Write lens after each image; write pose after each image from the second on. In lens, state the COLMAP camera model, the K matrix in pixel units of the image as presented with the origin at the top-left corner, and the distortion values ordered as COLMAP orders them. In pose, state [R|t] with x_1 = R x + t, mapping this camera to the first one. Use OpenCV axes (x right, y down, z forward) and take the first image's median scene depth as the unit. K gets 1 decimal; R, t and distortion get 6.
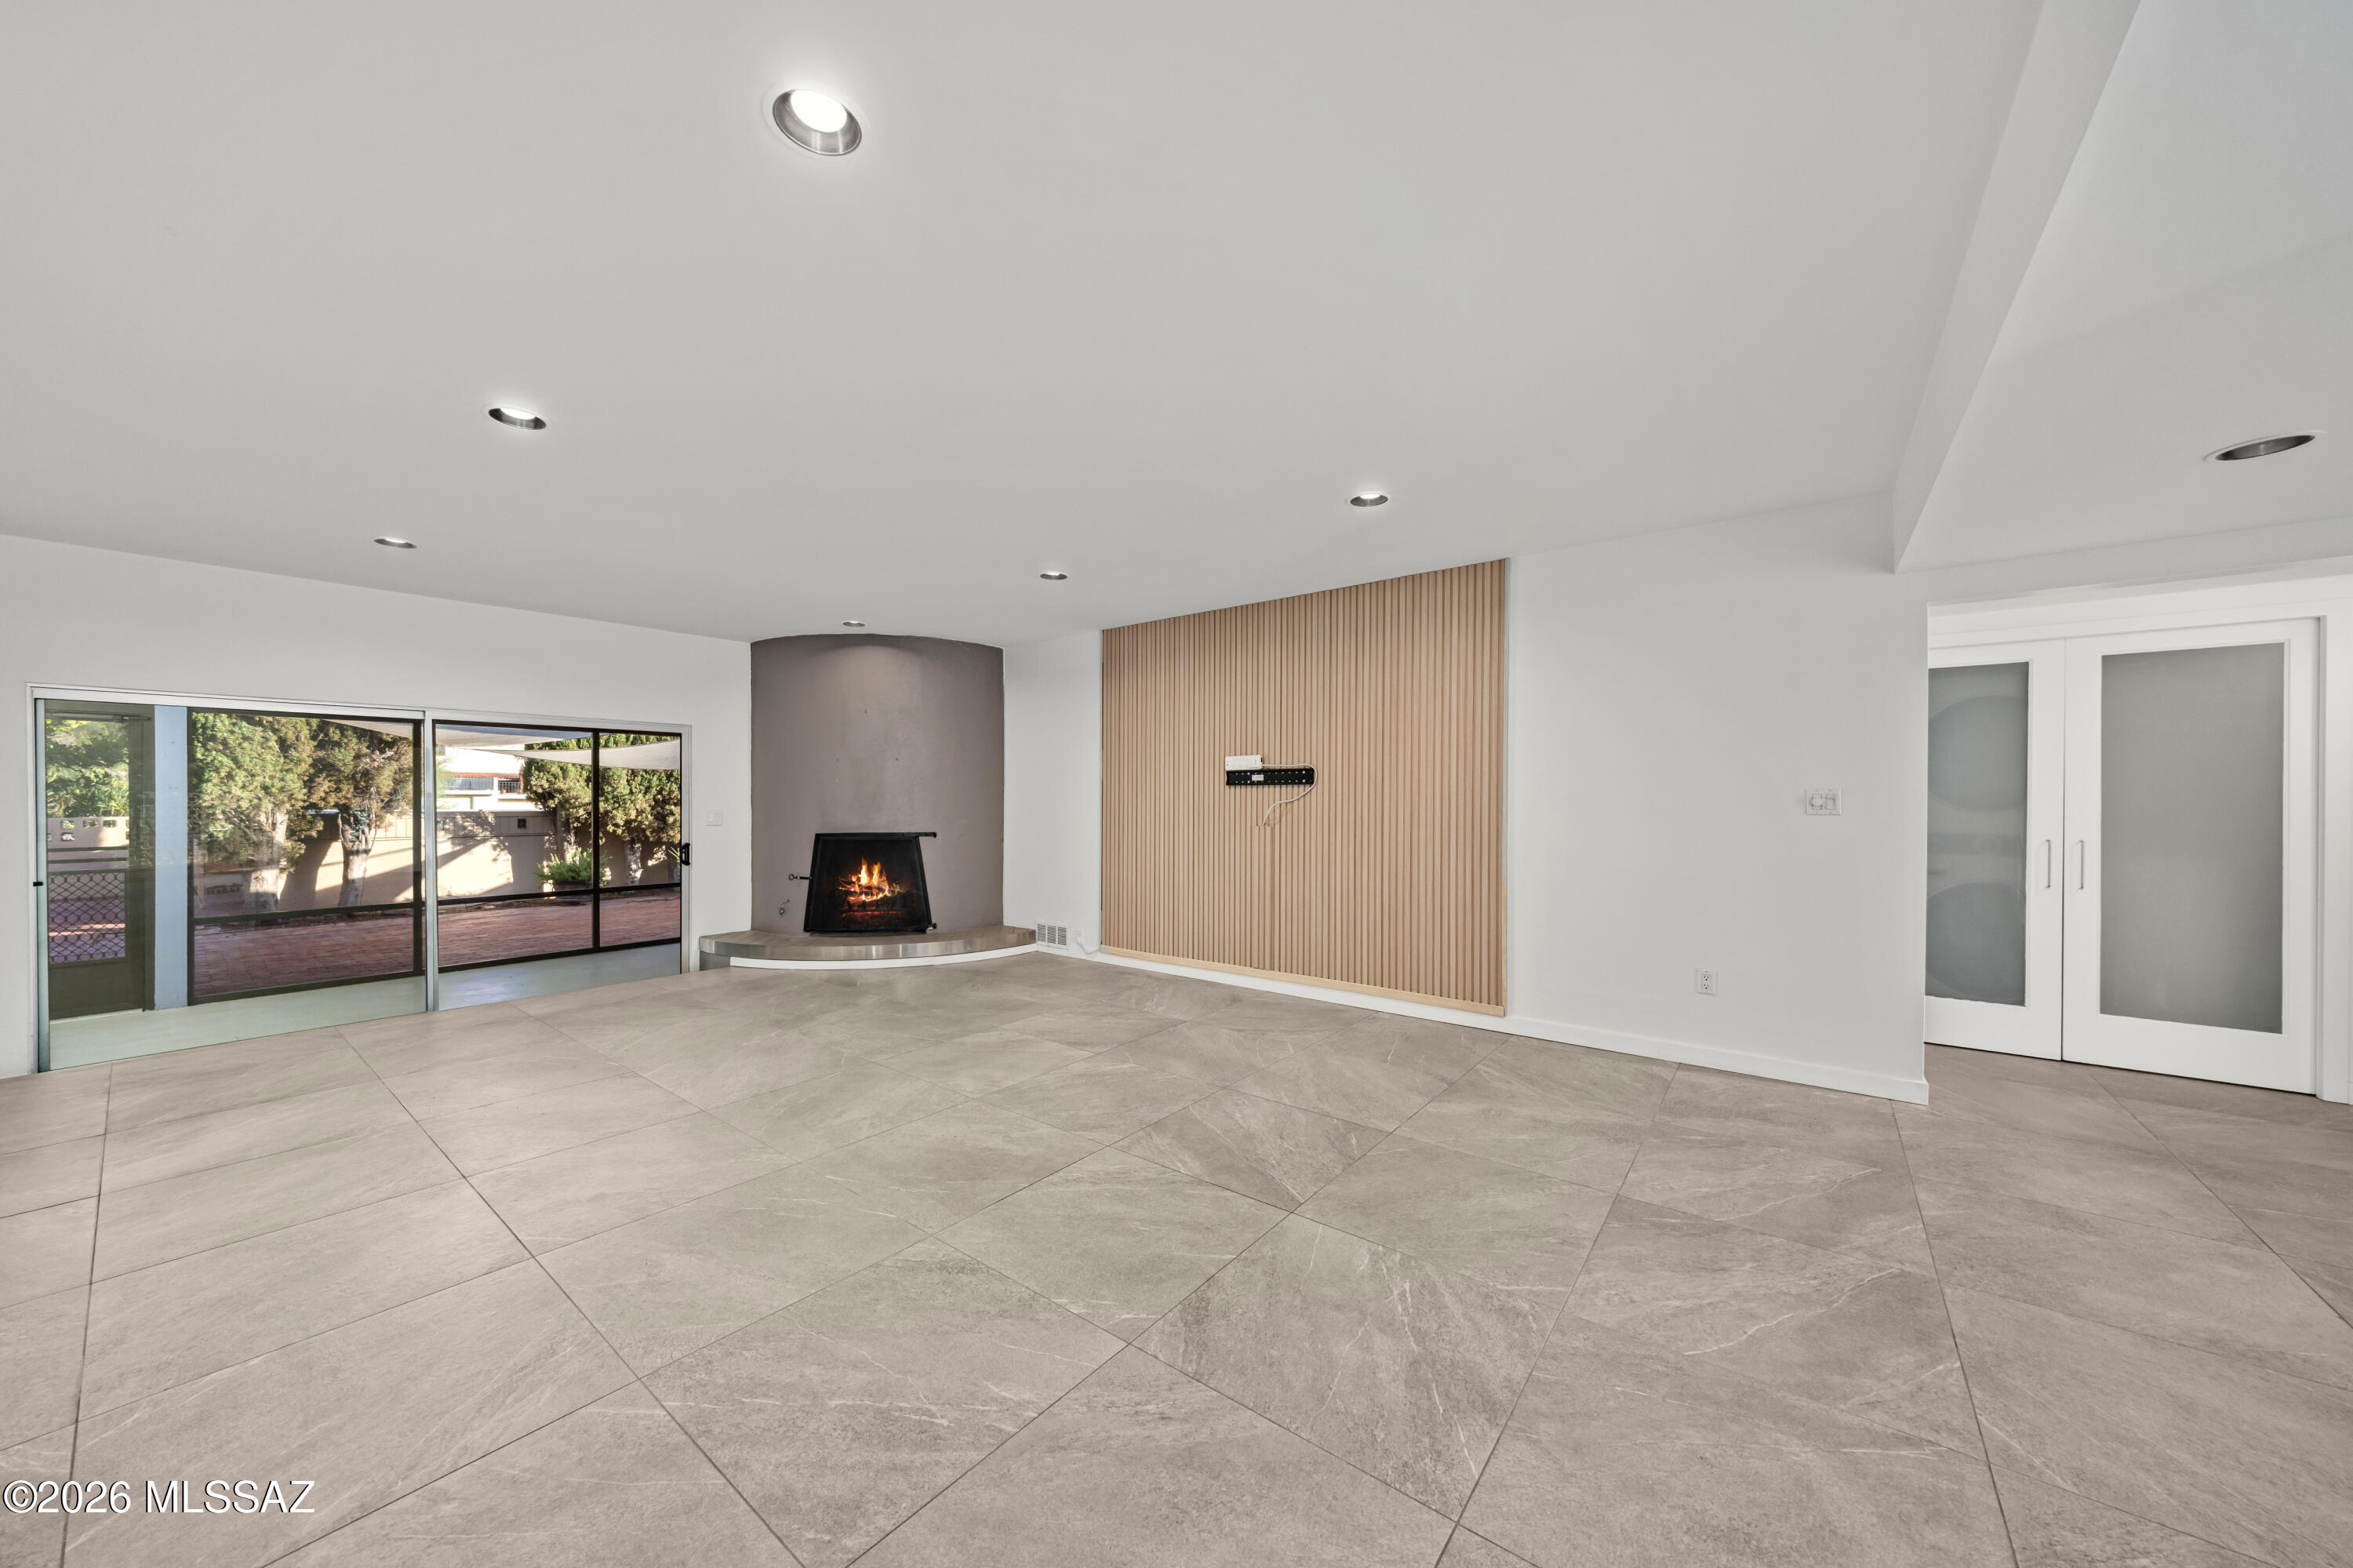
lens RADIAL K [[824.7, 0, 1241.3], [0, 824.7, 799.0], [0, 0, 1]] dist [-0.007654, 0.000067]
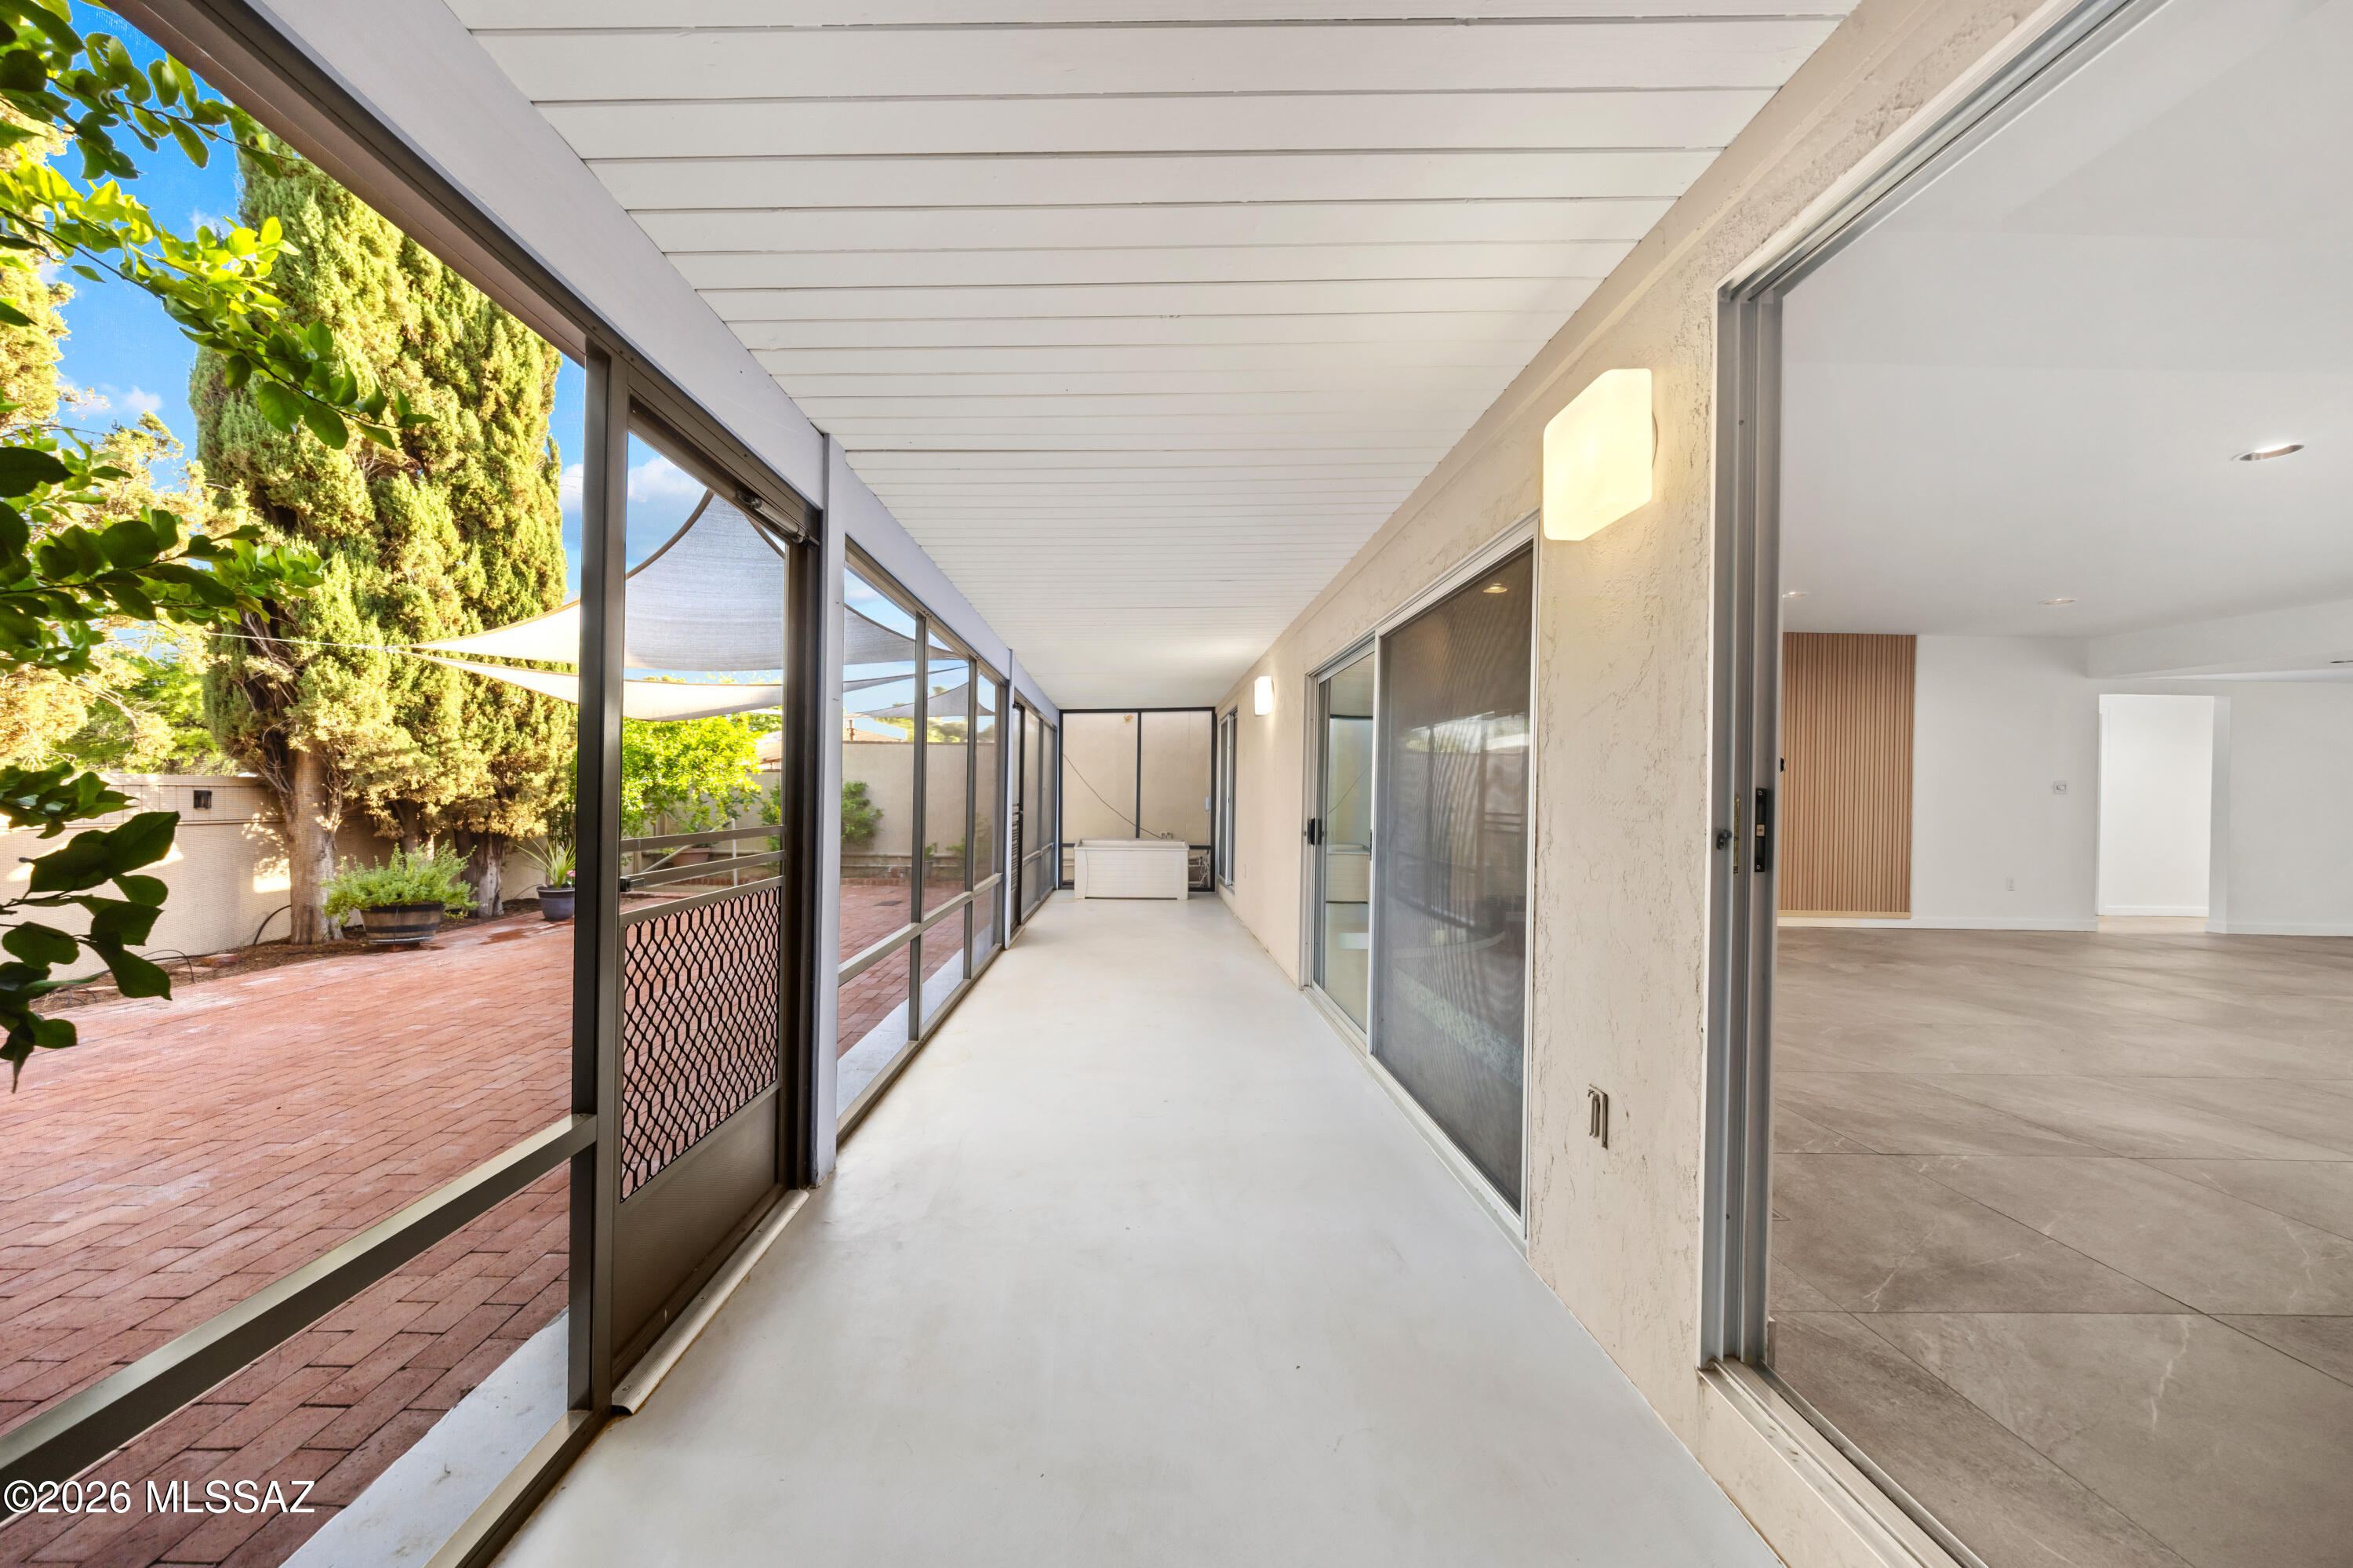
lens RADIAL K [[807.0, 0, 1176.5], [0, 807.0, 784.0], [0, 0, 1]] dist [-0.004164, 0.000402]
pose [[0.794696, 0.013810, 0.606851, -1.454076], [-0.015939, 0.999871, -0.001881, 0.022501], [-0.606798, -0.008177, 0.794814, 0.506411]]
